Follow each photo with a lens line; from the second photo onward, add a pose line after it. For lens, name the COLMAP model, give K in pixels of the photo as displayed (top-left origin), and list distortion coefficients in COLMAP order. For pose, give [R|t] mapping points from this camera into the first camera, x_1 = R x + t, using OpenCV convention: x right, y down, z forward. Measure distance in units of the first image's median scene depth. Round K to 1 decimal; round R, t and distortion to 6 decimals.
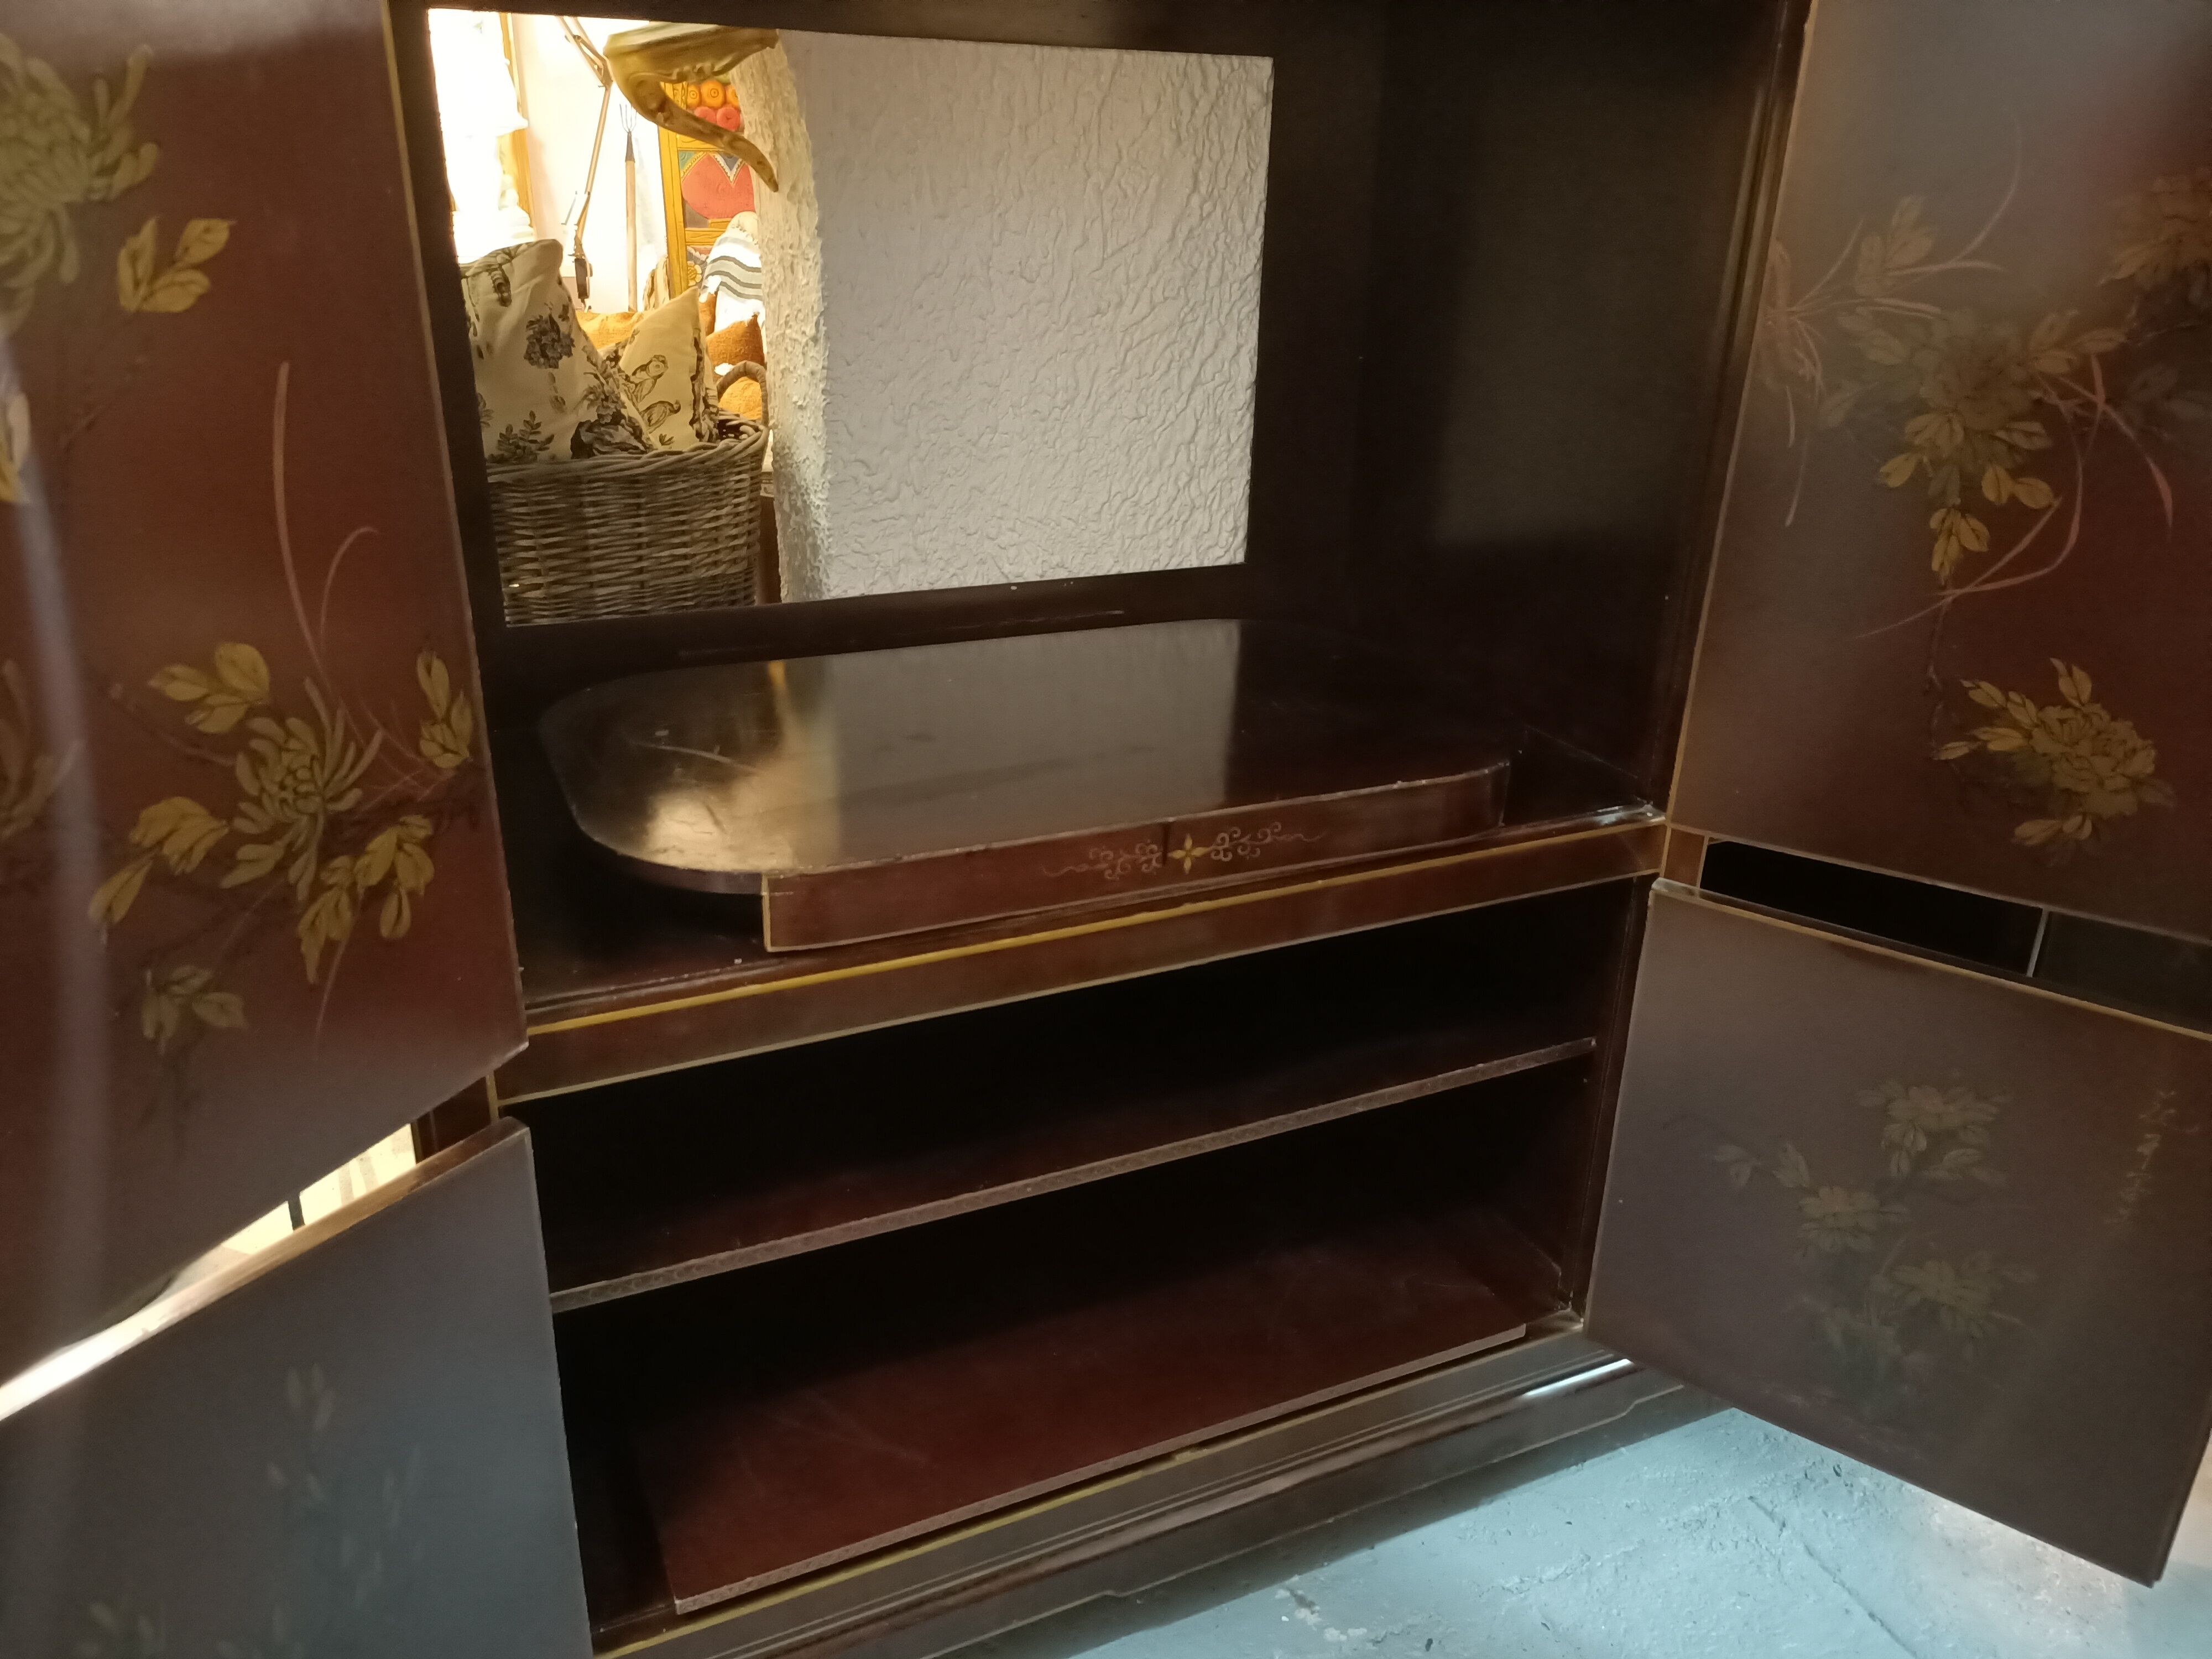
lens RADIAL K [[1650.8, 0, 973.8], [0, 1650.8, 901.8], [0, 0, 1]] dist [0.041471, -0.051863]
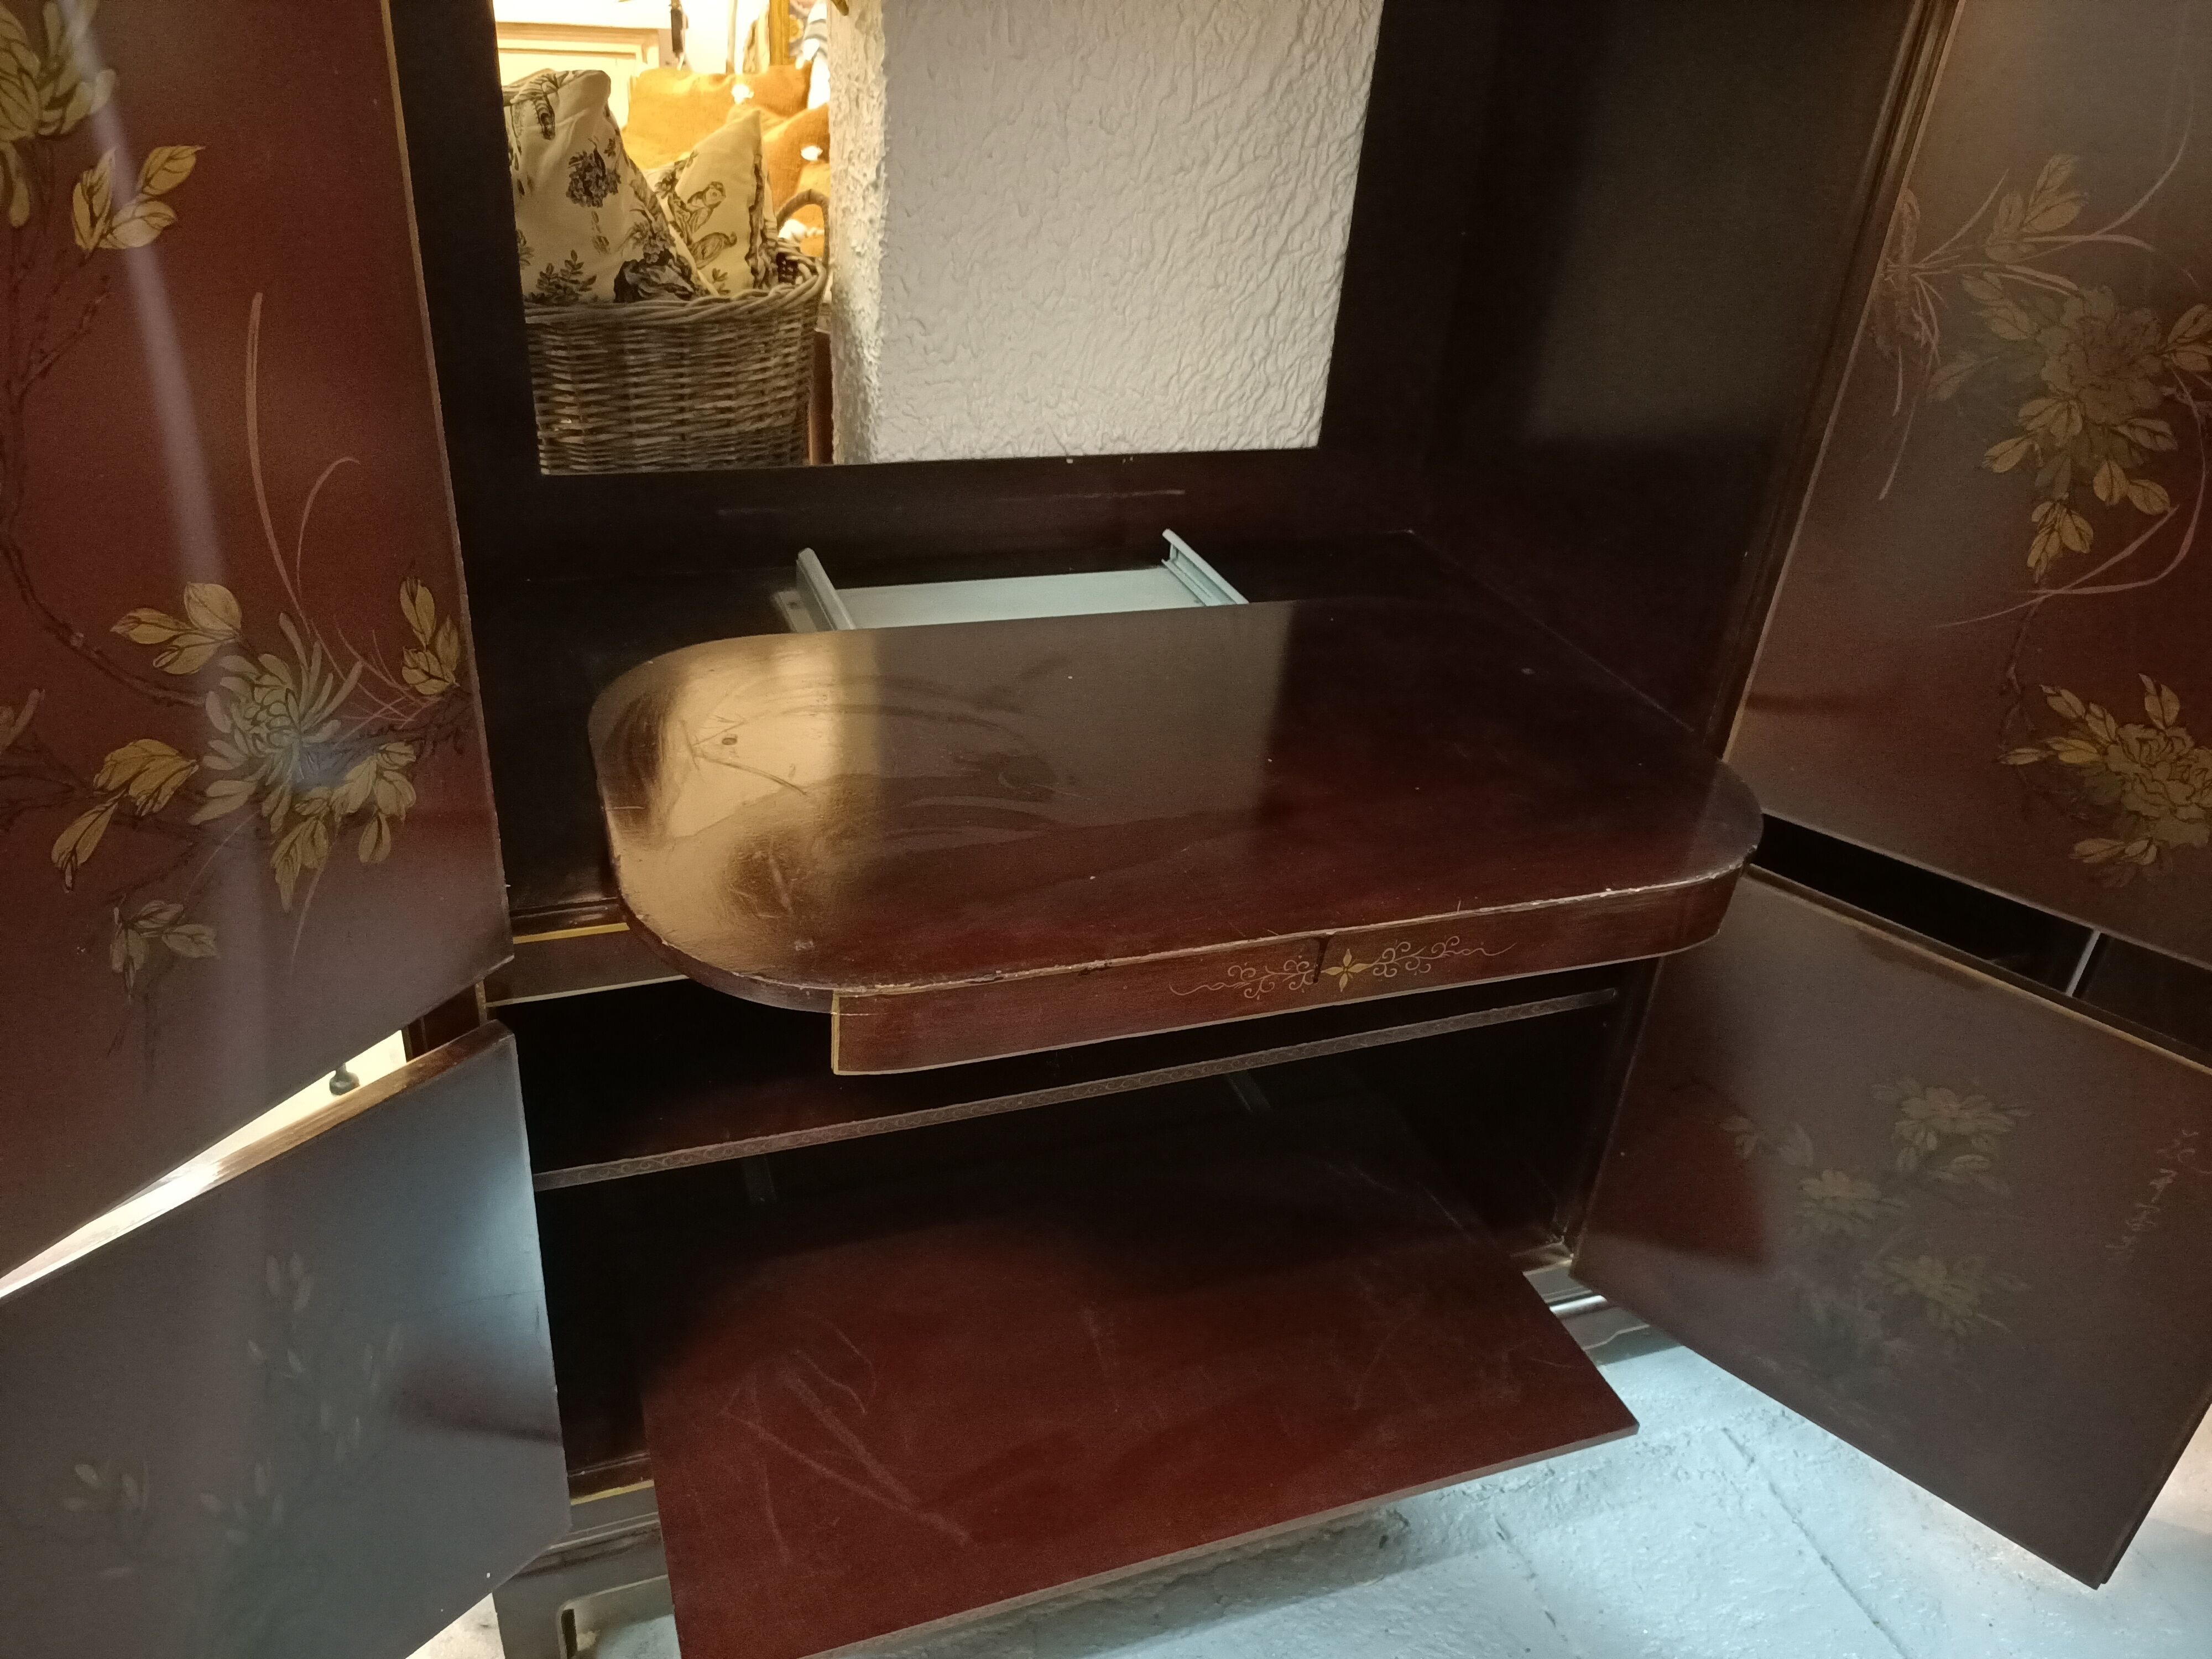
lens RADIAL K [[1650.8, 0, 968.6], [0, 1650.8, 892.8], [0, 0, 1]] dist [0.041471, -0.051863]
pose [[0.995611, 0.081440, -0.046121, 0.040323], [-0.074598, 0.988108, 0.134456, -0.089208], [0.056523, -0.130425, 0.989846, 0.020889]]
